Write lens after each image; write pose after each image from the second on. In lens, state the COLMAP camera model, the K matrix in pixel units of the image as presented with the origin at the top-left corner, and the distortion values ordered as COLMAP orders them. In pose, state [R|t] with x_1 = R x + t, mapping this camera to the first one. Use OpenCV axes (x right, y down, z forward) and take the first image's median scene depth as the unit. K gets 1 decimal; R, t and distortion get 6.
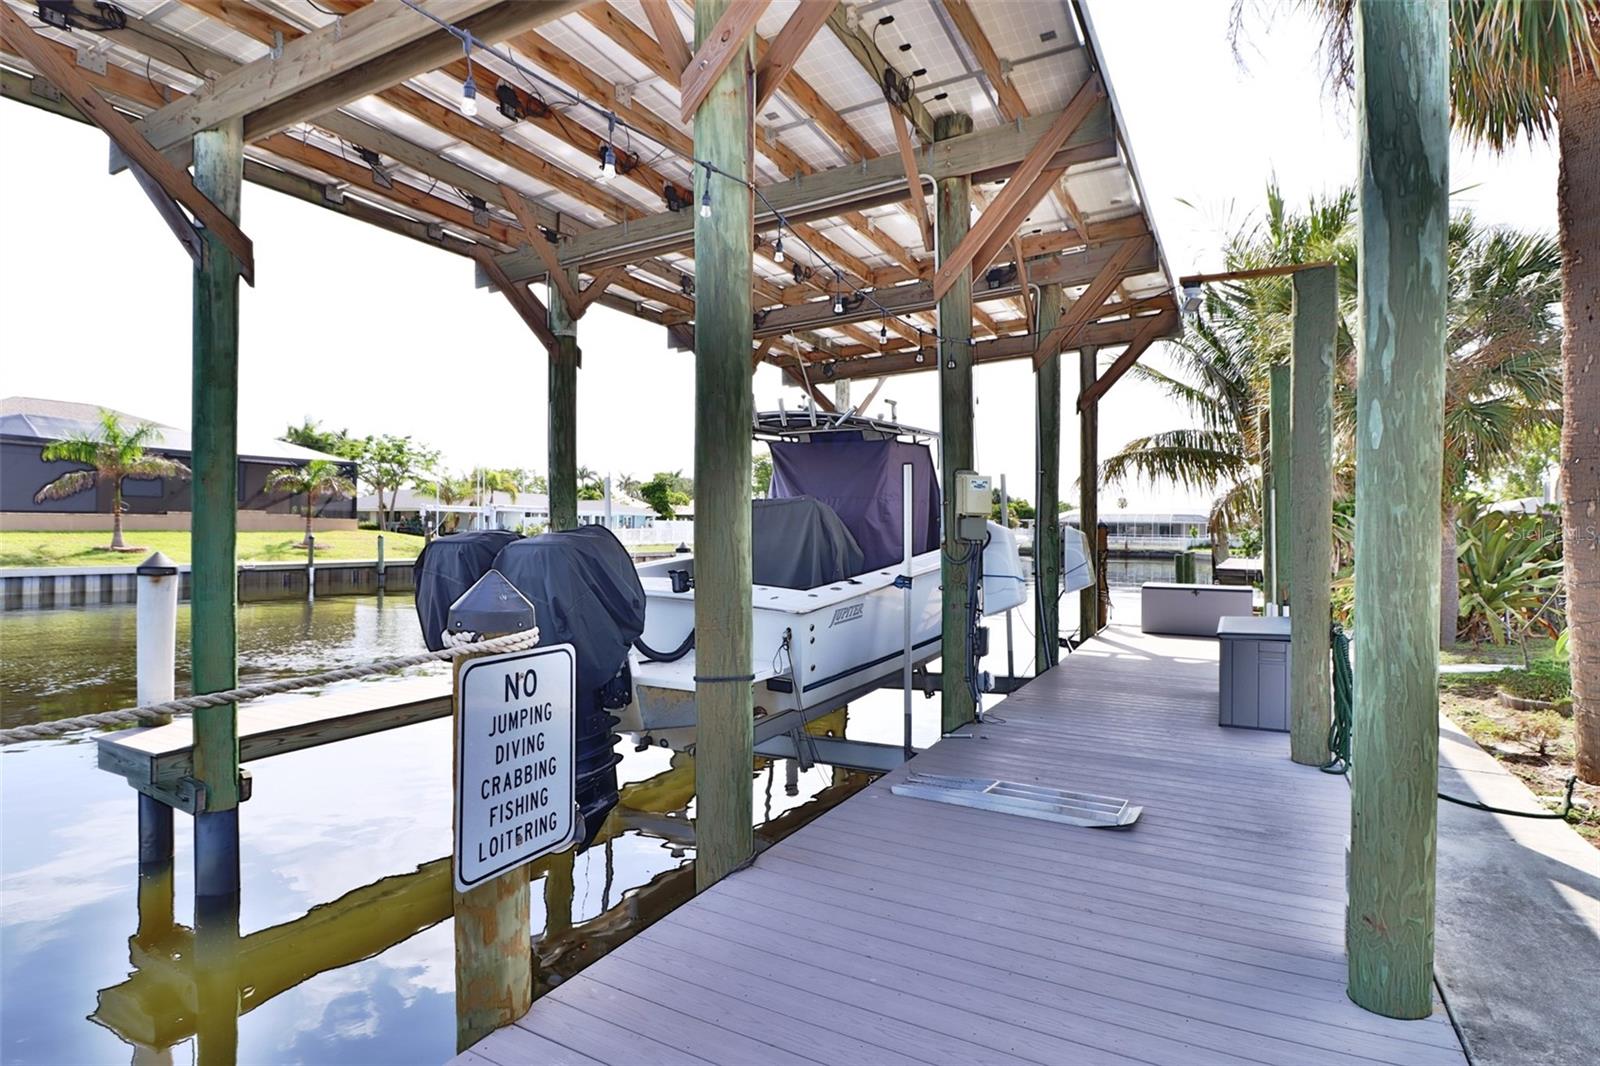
lens RADIAL K [[836.5, 0, 801.7], [0, 836.5, 524.1], [0, 0, 1]] dist [0.000488, -0.015788]
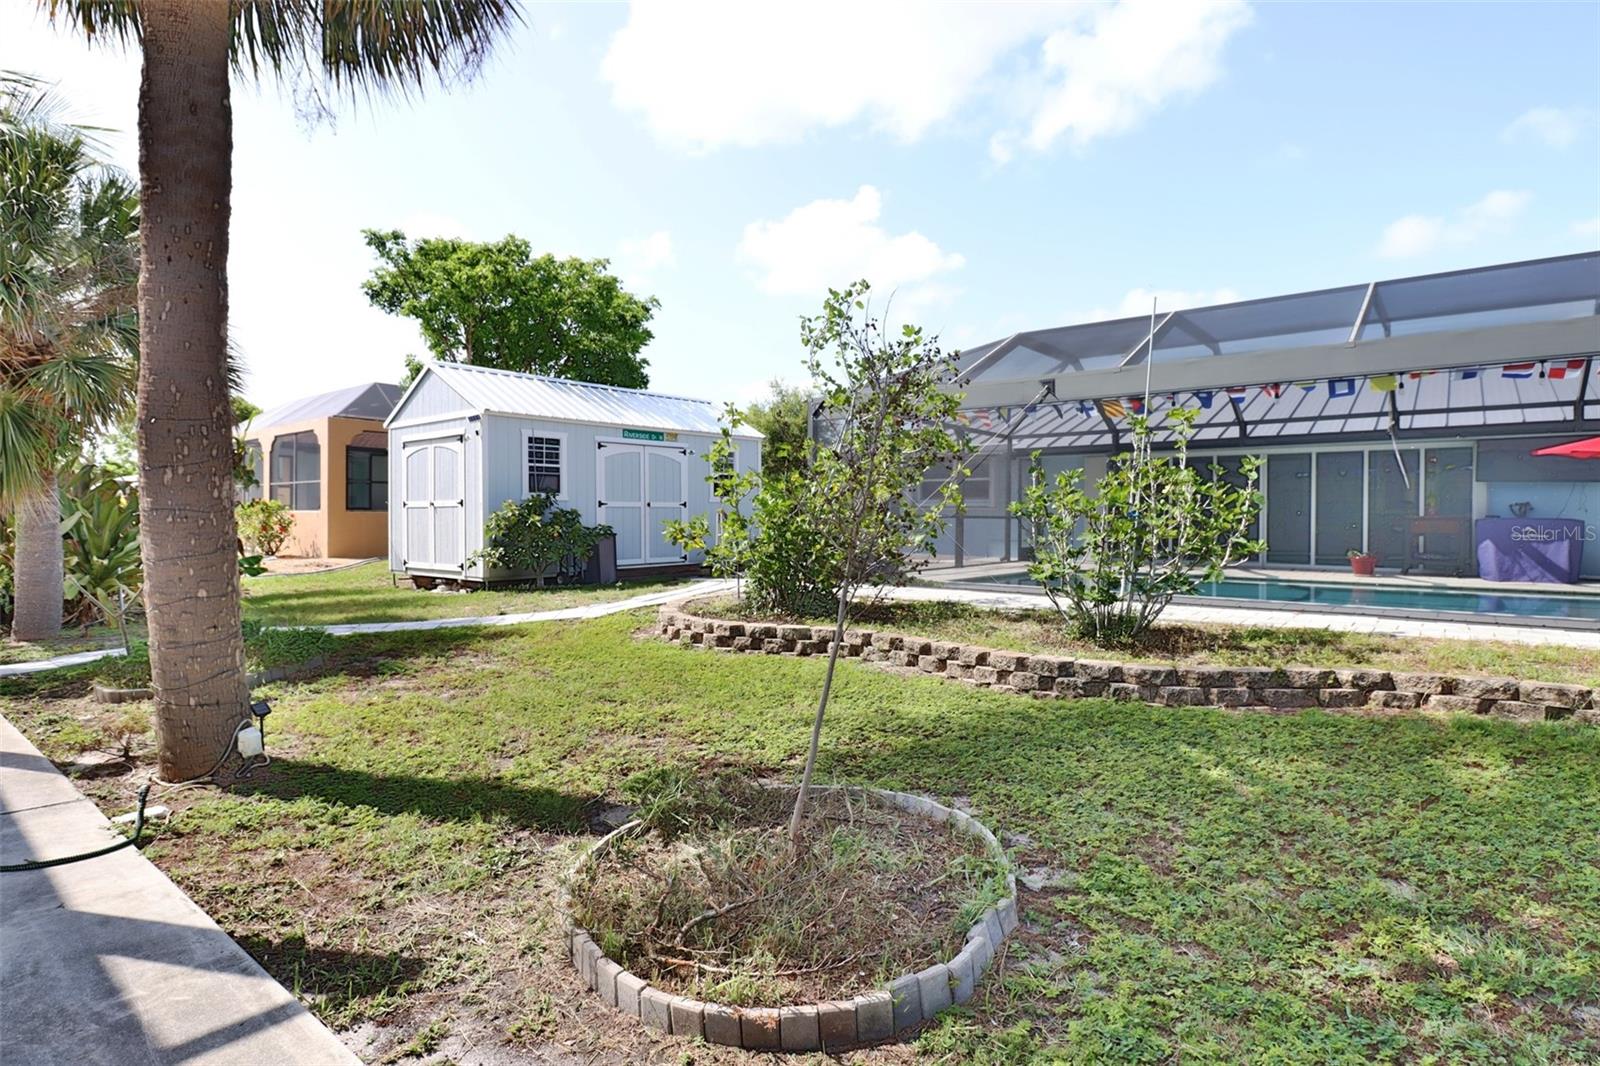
lens RADIAL K [[836.5, 0, 801.7], [0, 836.5, 524.1], [0, 0, 1]] dist [0.000488, -0.015788]
pose [[0.200408, -0.017929, 0.979548, 0.143817], [-0.013711, 0.999683, 0.021102, 0.003256], [-0.979617, -0.017660, 0.200099, 0.102356]]
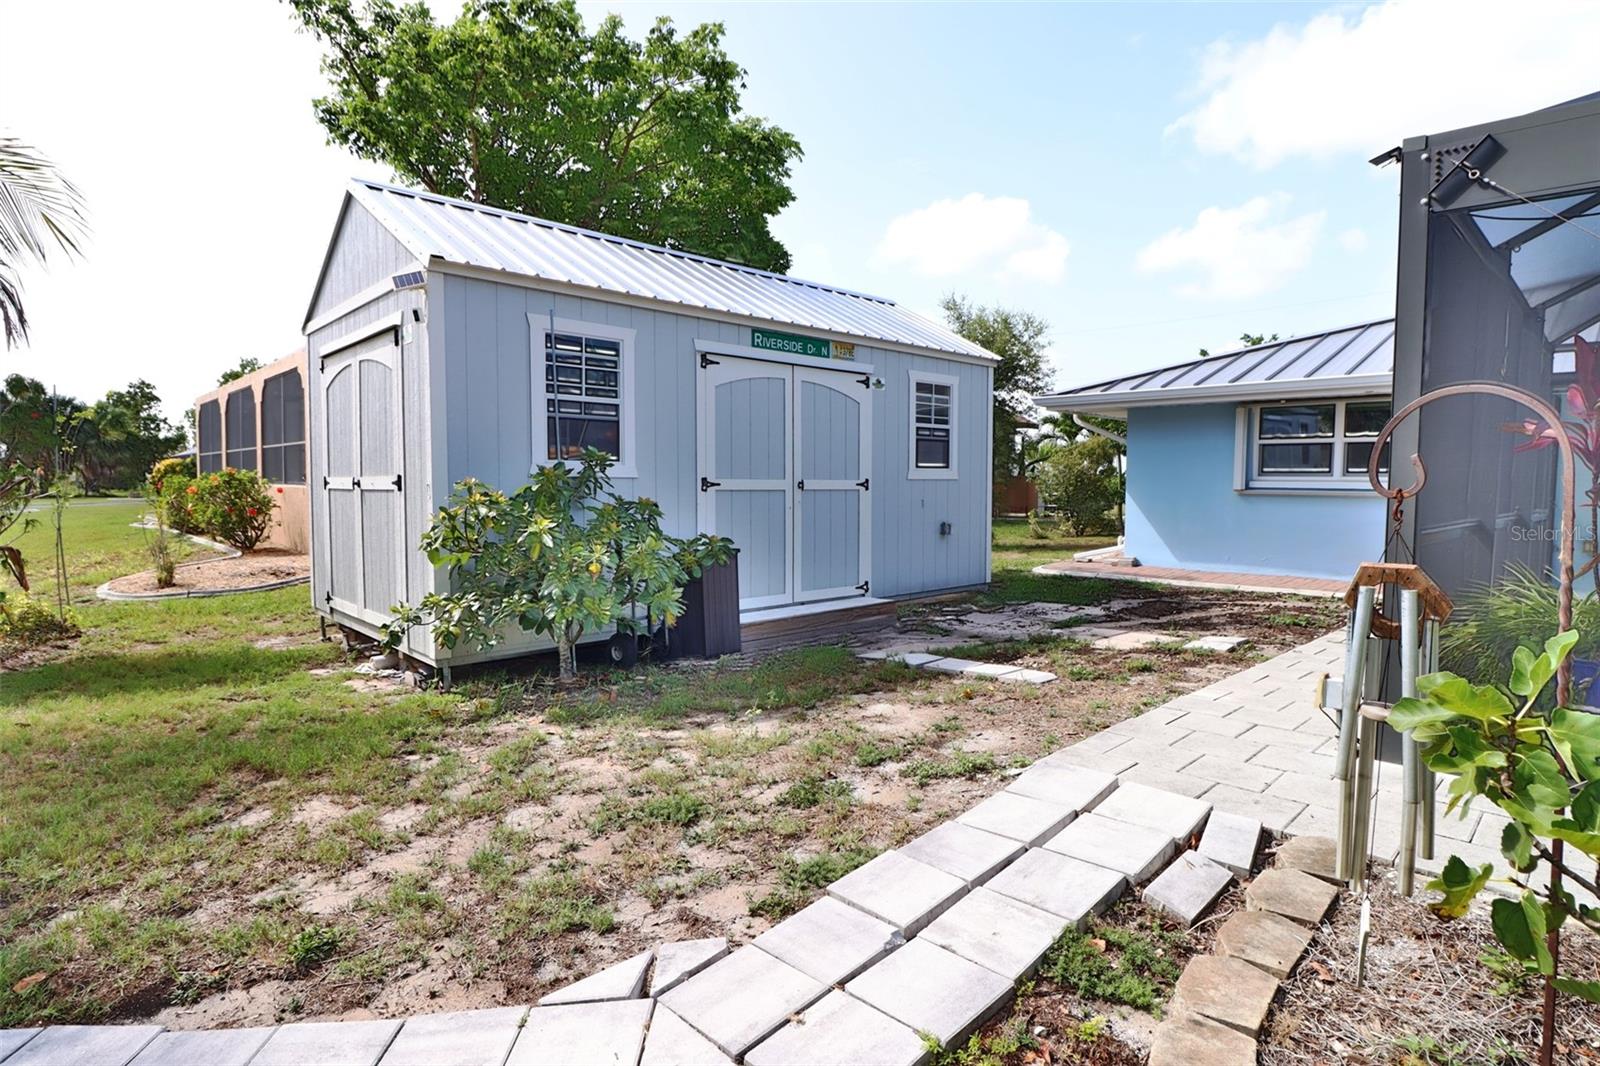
lens RADIAL K [[836.5, 0, 801.7], [0, 836.5, 524.1], [0, 0, 1]] dist [0.000488, -0.015788]
pose [[0.316748, -0.051900, 0.947089, 1.254596], [-0.019041, 0.997953, 0.061056, -0.012749], [-0.948319, -0.037373, 0.315111, 0.624037]]
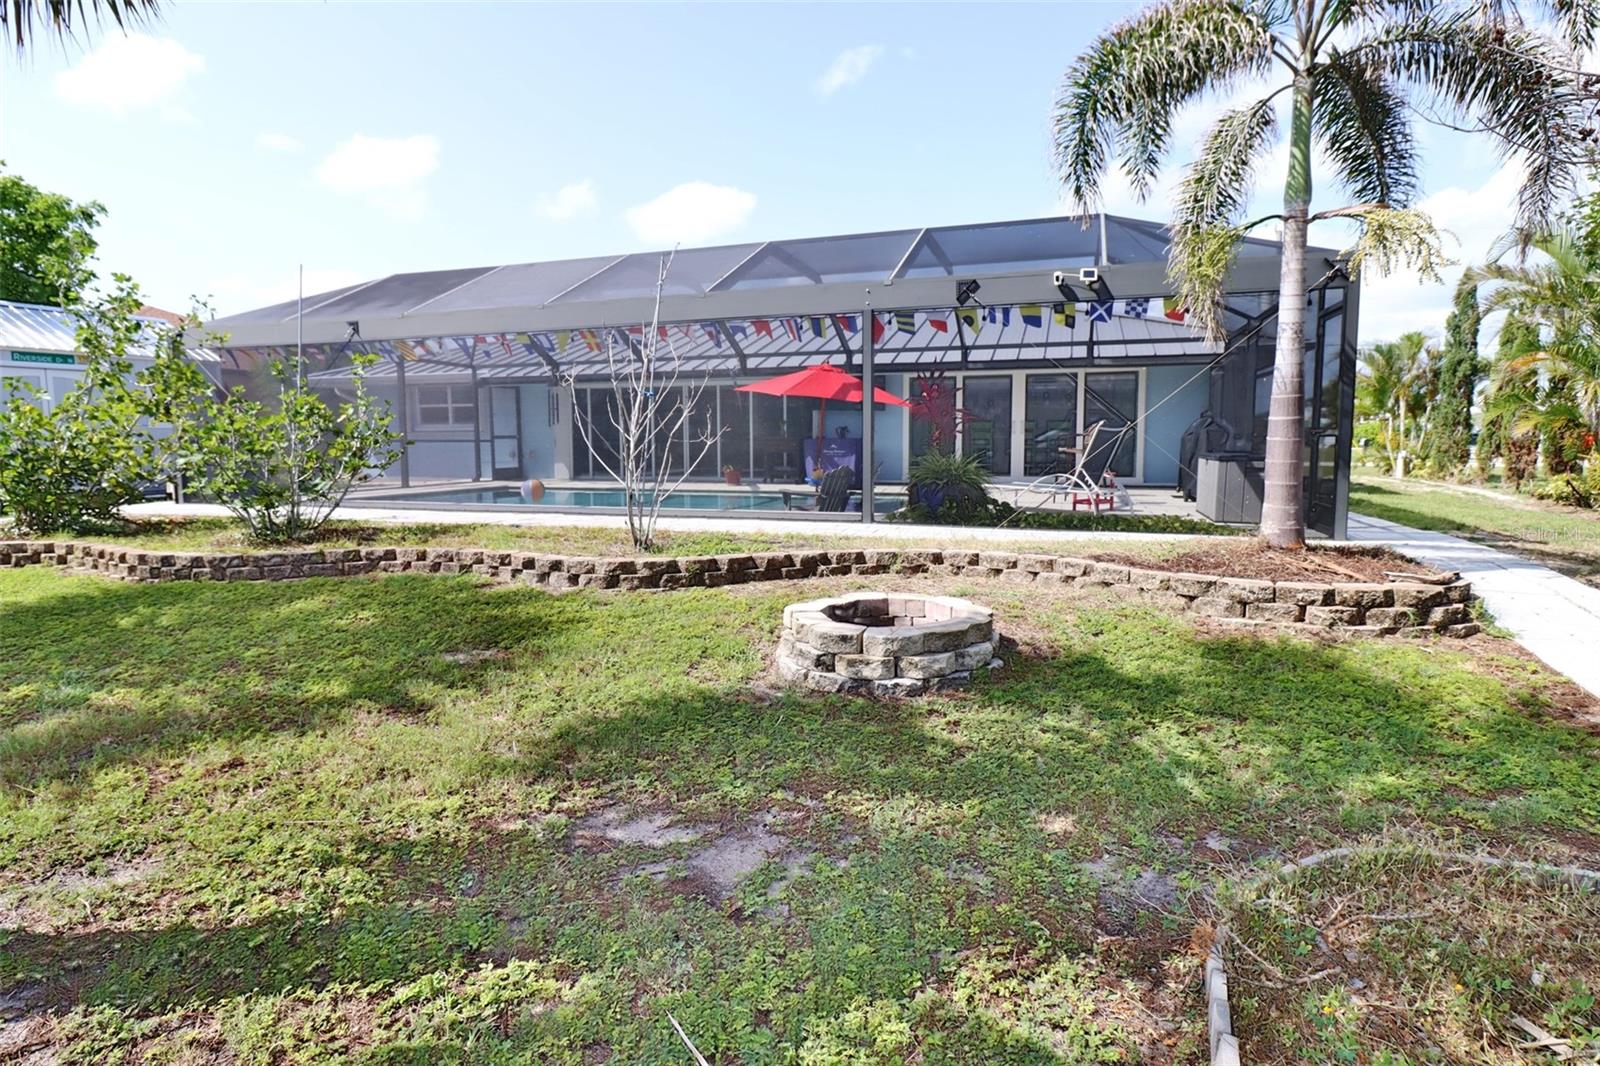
lens RADIAL K [[858.4, 0, 818.3], [0, 858.4, 510.6], [0, 0, 1]] dist [-0.021456, -0.000289]
pose [[-0.161085, -0.091698, 0.982671, -0.191180], [-0.008941, 0.995769, 0.091454, -0.009247], [-0.986900, 0.005946, -0.161223, -0.650246]]
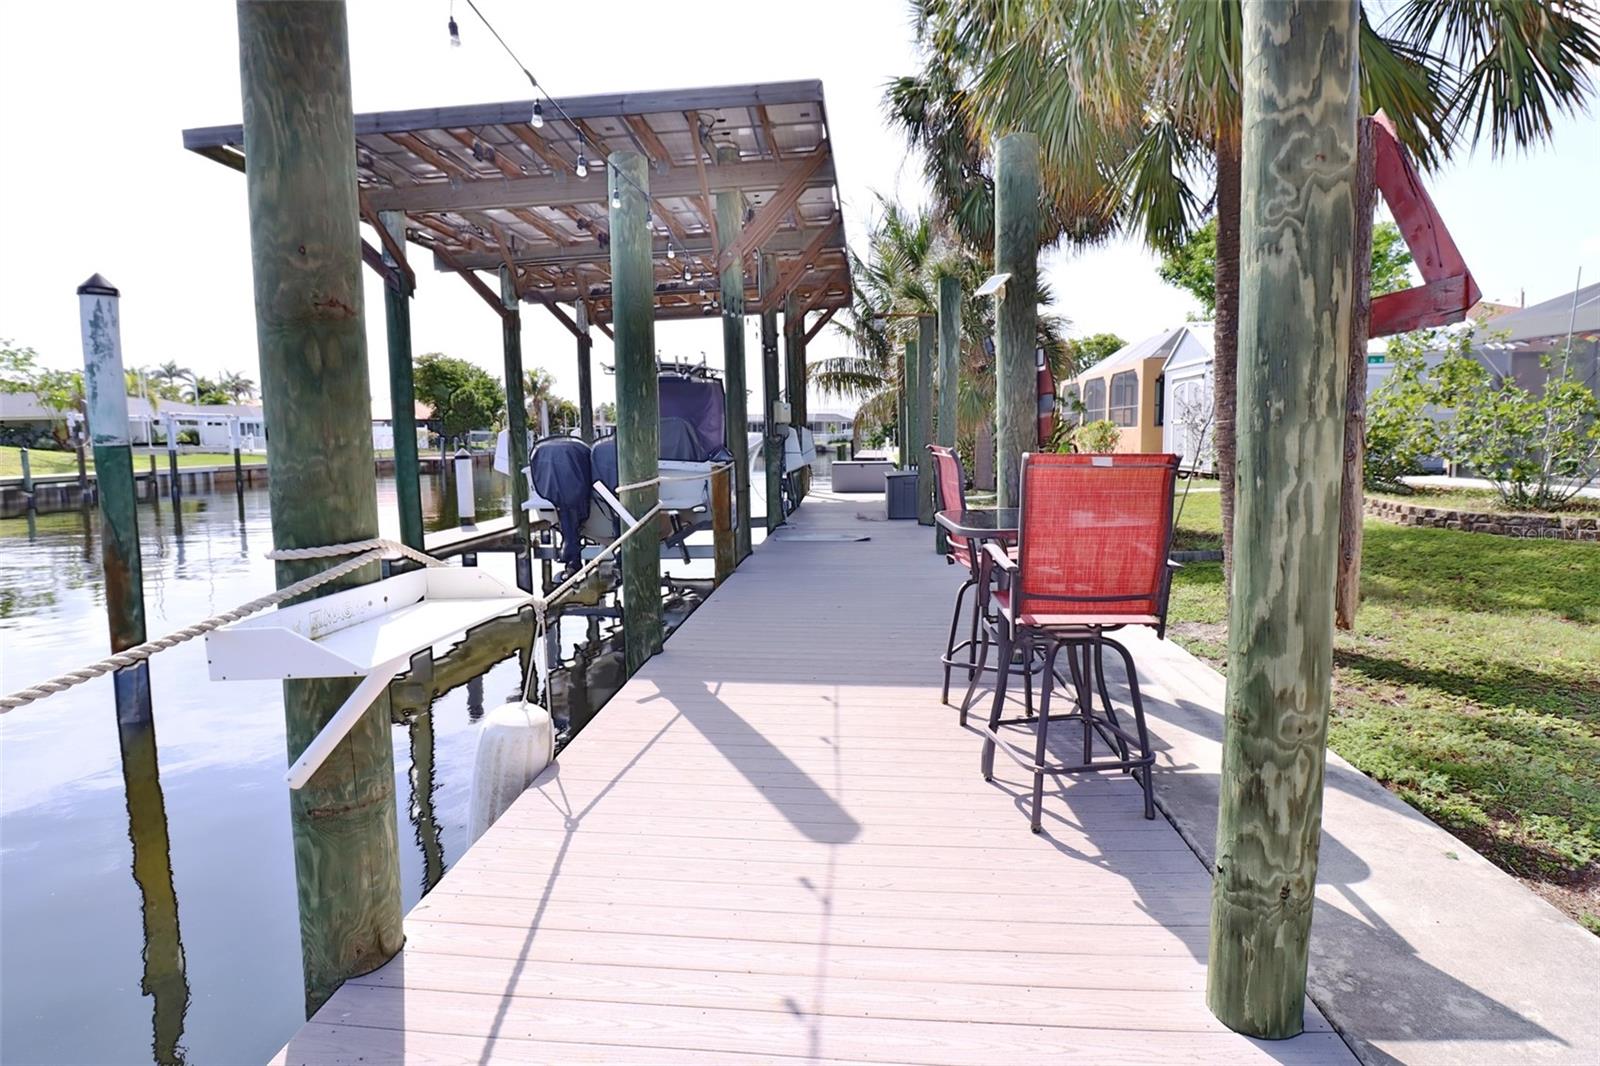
lens RADIAL K [[836.5, 0, 801.7], [0, 836.5, 524.1], [0, 0, 1]] dist [0.000488, -0.015788]
pose [[0.916233, -0.062481, 0.395744, -0.558913], [0.015248, 0.992487, 0.121395, -0.010085], [-0.400356, -0.105192, 0.910302, -0.877775]]
